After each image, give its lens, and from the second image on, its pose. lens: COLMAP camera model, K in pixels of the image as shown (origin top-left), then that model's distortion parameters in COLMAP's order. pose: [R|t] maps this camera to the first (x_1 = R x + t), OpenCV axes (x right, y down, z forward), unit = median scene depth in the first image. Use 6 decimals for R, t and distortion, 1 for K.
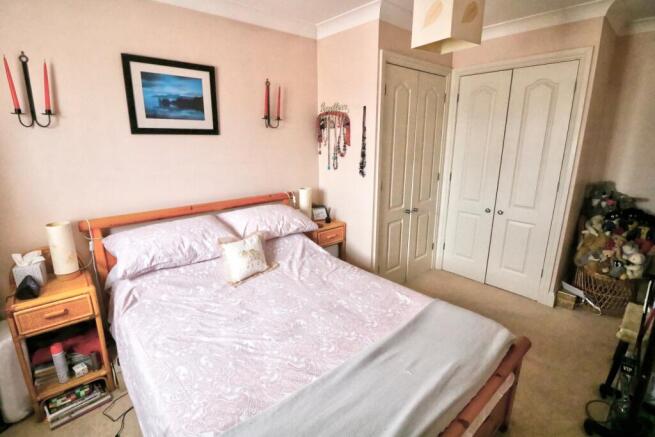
lens RADIAL K [[309.6, 0, 327.2], [0, 309.6, 213.9], [0, 0, 1]] dist [-0.000062, -0.009163]
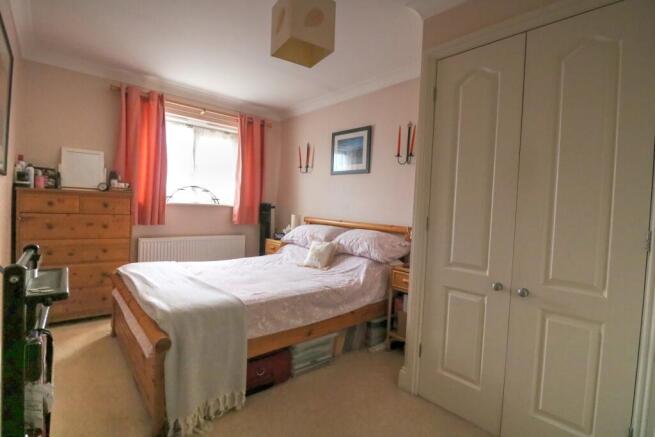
lens RADIAL K [[309.6, 0, 327.2], [0, 309.6, 213.9], [0, 0, 1]] dist [-0.000062, -0.009163]
pose [[0.012862, 0.030545, -0.999451, 1.022819], [-0.293167, 0.955723, 0.025436, -0.072099], [0.955975, 0.292678, 0.021248, 0.885879]]
